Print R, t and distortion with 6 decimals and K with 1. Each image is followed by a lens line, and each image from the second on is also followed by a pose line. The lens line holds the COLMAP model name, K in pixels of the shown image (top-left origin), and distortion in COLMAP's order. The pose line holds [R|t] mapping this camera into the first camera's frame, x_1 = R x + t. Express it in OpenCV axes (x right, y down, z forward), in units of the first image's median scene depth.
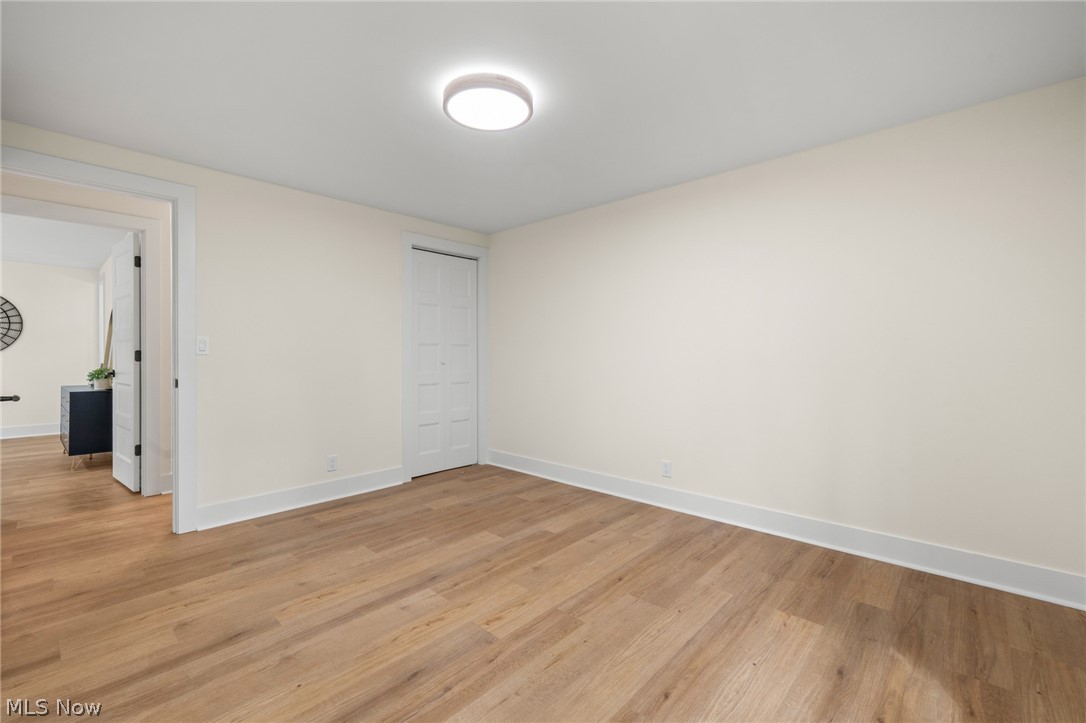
lens RADIAL K [[474.8, 0, 544.7], [0, 474.8, 353.4], [0, 0, 1]] dist [-0.001414, 0.000134]
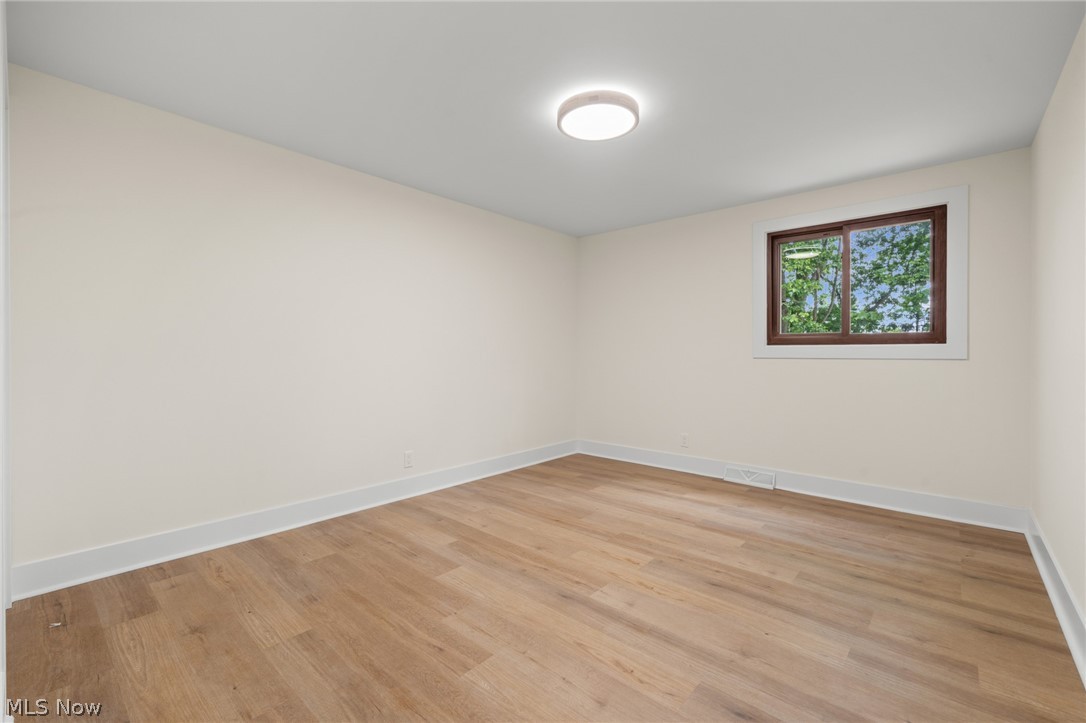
lens RADIAL K [[474.8, 0, 544.7], [0, 474.8, 353.4], [0, 0, 1]] dist [-0.001414, 0.000134]
pose [[-0.045098, 0.001537, 0.998981, -1.054242], [0.000736, 0.999999, -0.001505, 0.025164], [-0.998982, 0.000668, -0.045099, 1.027213]]
